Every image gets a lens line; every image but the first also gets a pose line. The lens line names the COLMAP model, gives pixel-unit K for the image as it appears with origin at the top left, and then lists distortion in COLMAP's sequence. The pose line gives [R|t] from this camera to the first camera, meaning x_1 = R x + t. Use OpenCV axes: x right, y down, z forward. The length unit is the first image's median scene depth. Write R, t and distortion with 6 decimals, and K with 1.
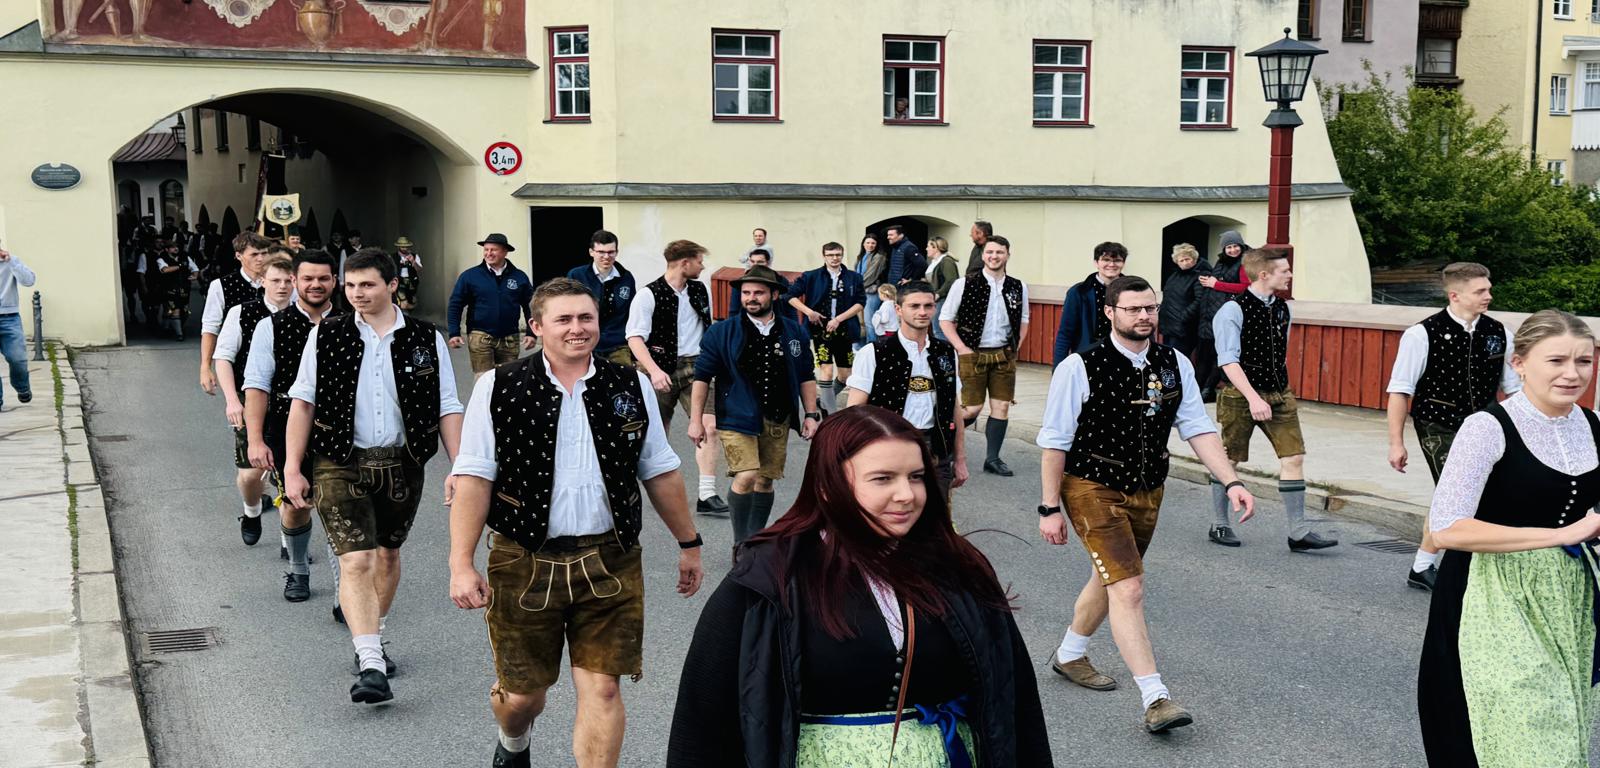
lens RADIAL K [[2001.6, 0, 845.4], [0, 2001.6, 458.5], [0, 0, 1]] dist [0.152976, -0.273050]
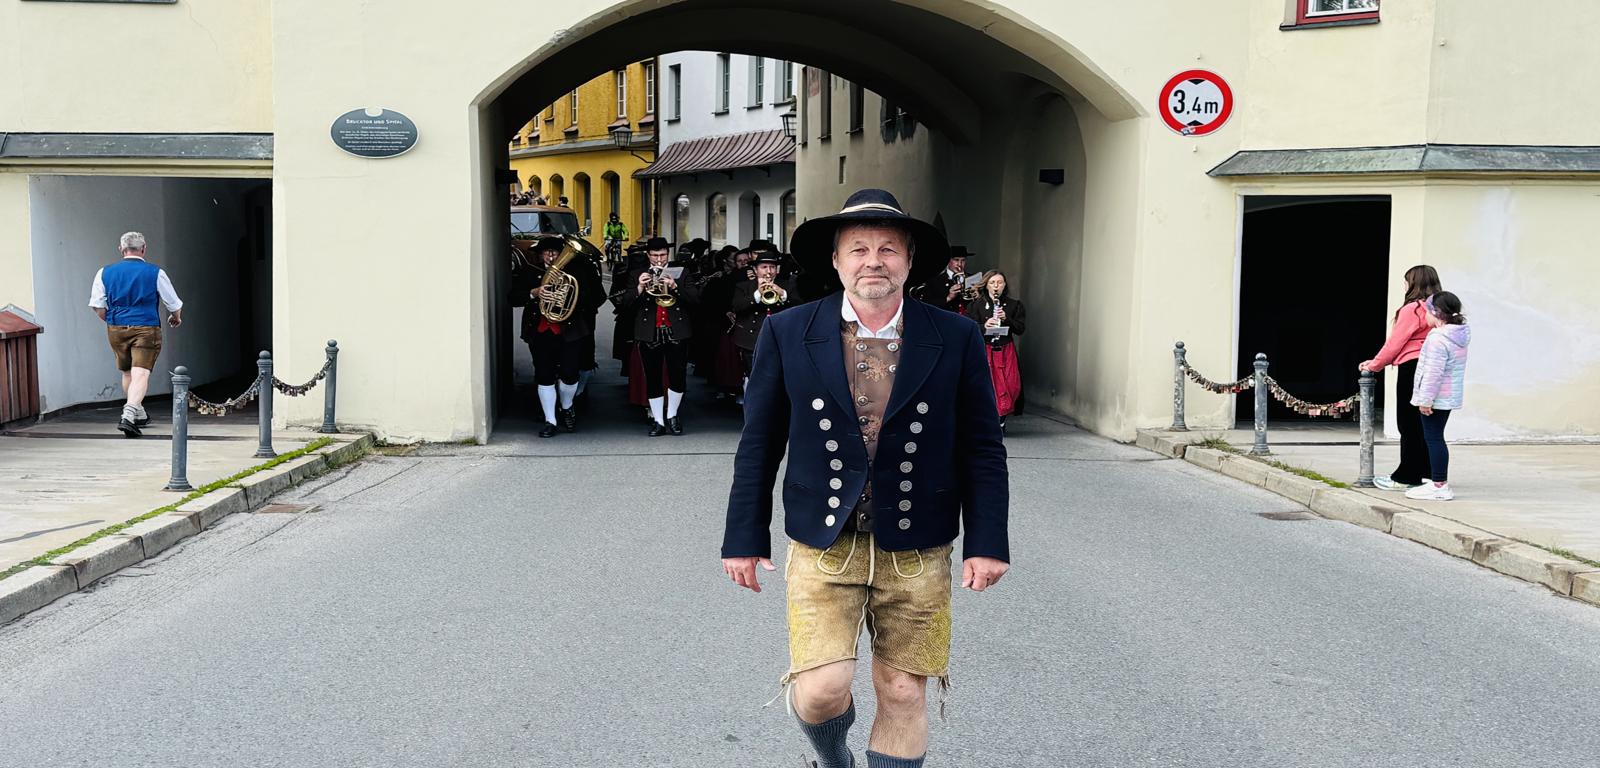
lens RADIAL K [[2191.7, 0, 798.8], [0, 2191.7, 425.5], [0, 0, 1]] dist [0.145520, -0.004976]
pose [[0.931097, 0.043613, -0.362155, -0.056987], [-0.059254, 0.997724, -0.032191, -0.043095], [0.359927, 0.051432, 0.931562, 0.444760]]
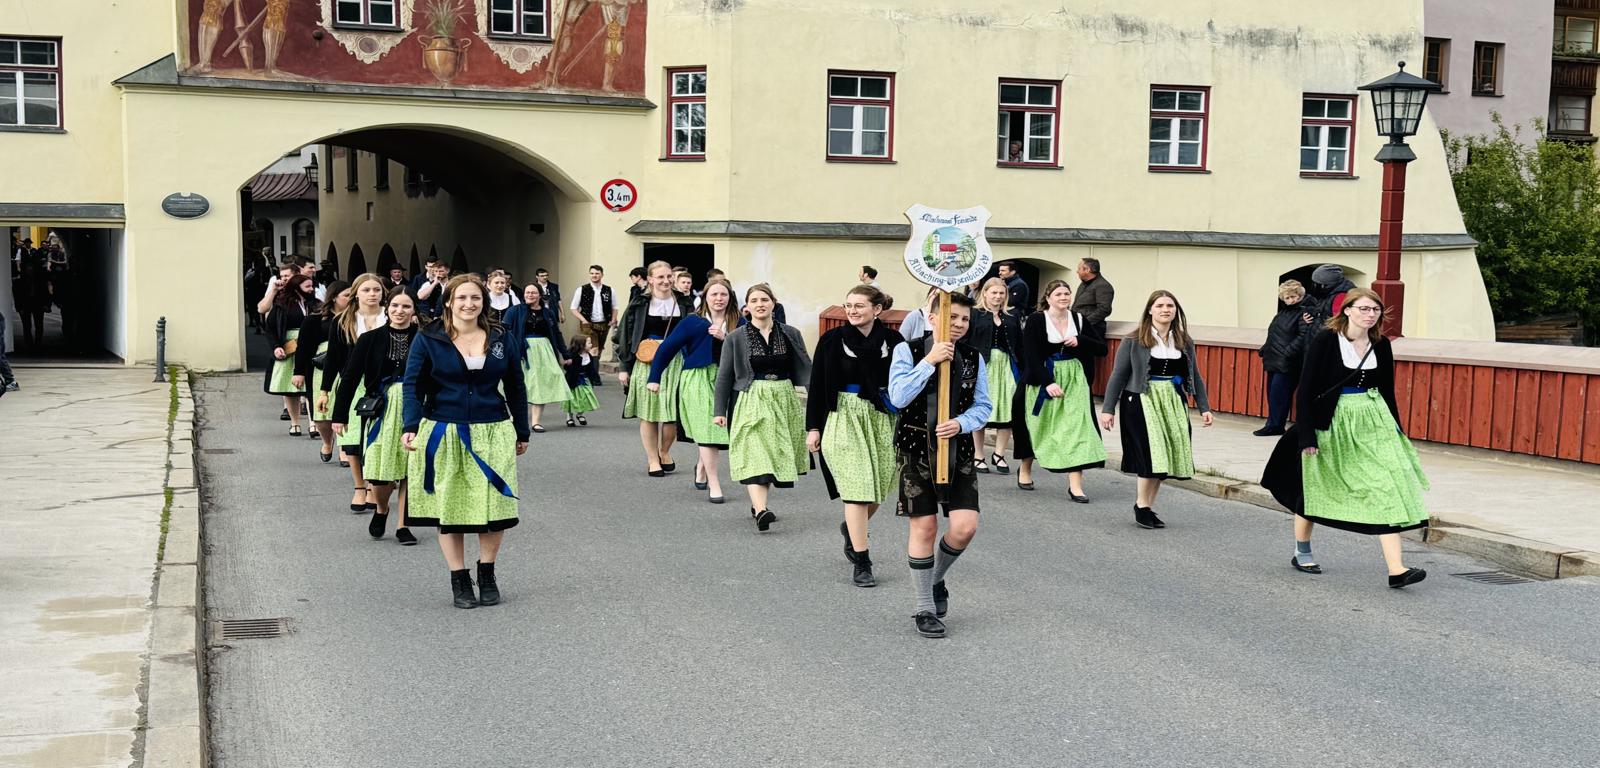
lens RADIAL K [[2001.6, 0, 845.4], [0, 2001.6, 458.5], [0, 0, 1]] dist [0.152976, -0.273050]
pose [[0.997982, 0.022820, -0.059264, 0.006448], [-0.024427, 0.999349, -0.026535, 0.007062], [0.058619, 0.027929, 0.997890, 0.003648]]
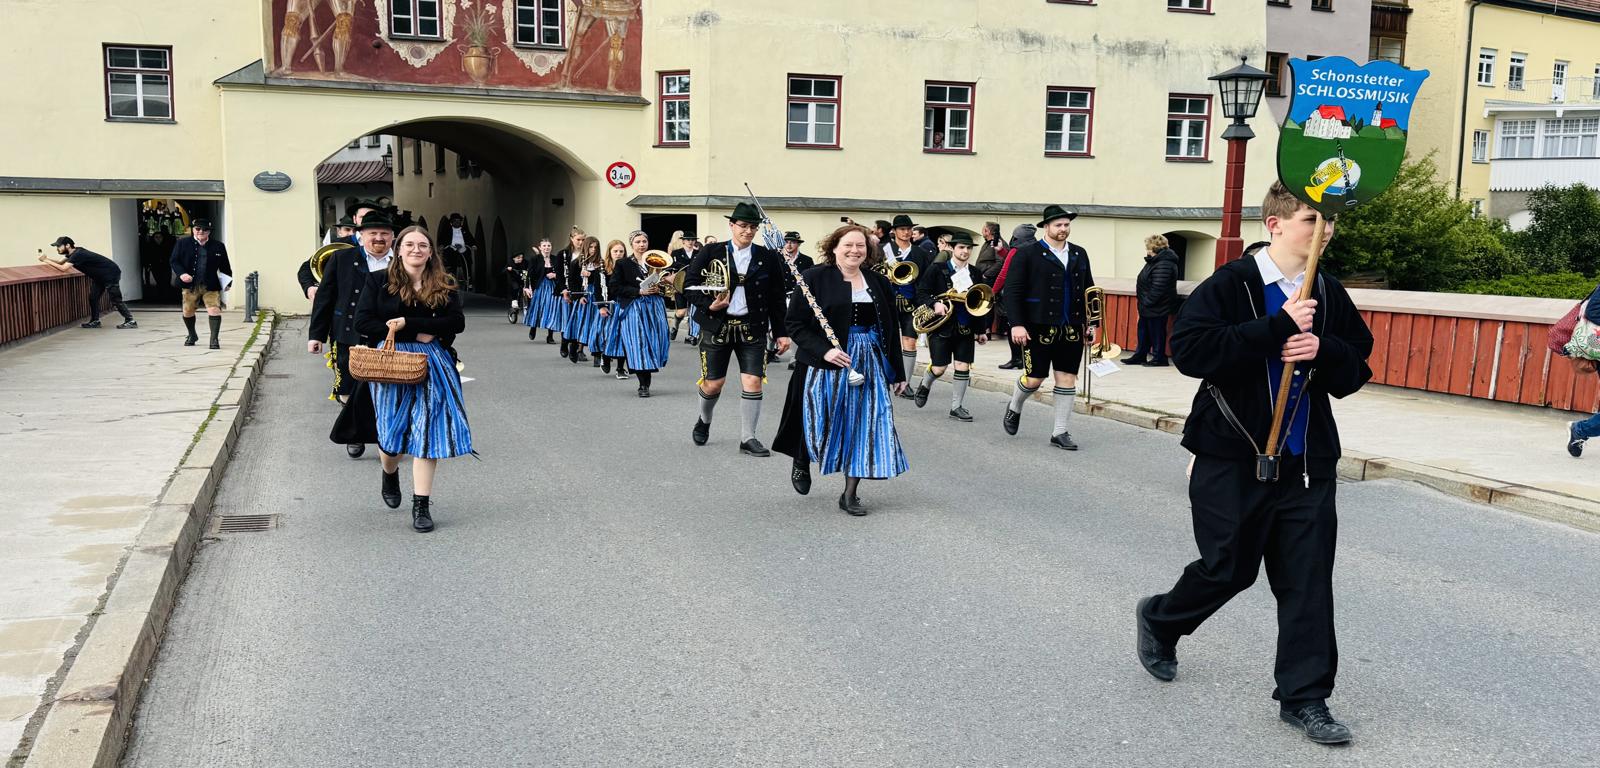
lens RADIAL K [[1534.7, 0, 814.8], [0, 1534.7, 460.3], [0, 0, 1]] dist [0.176289, -0.385841]
pose [[0.997825, 0.025963, -0.060591, 0.015346], [-0.024785, 0.999490, 0.020112, 0.007663], [0.061082, -0.018566, 0.997960, 0.033901]]
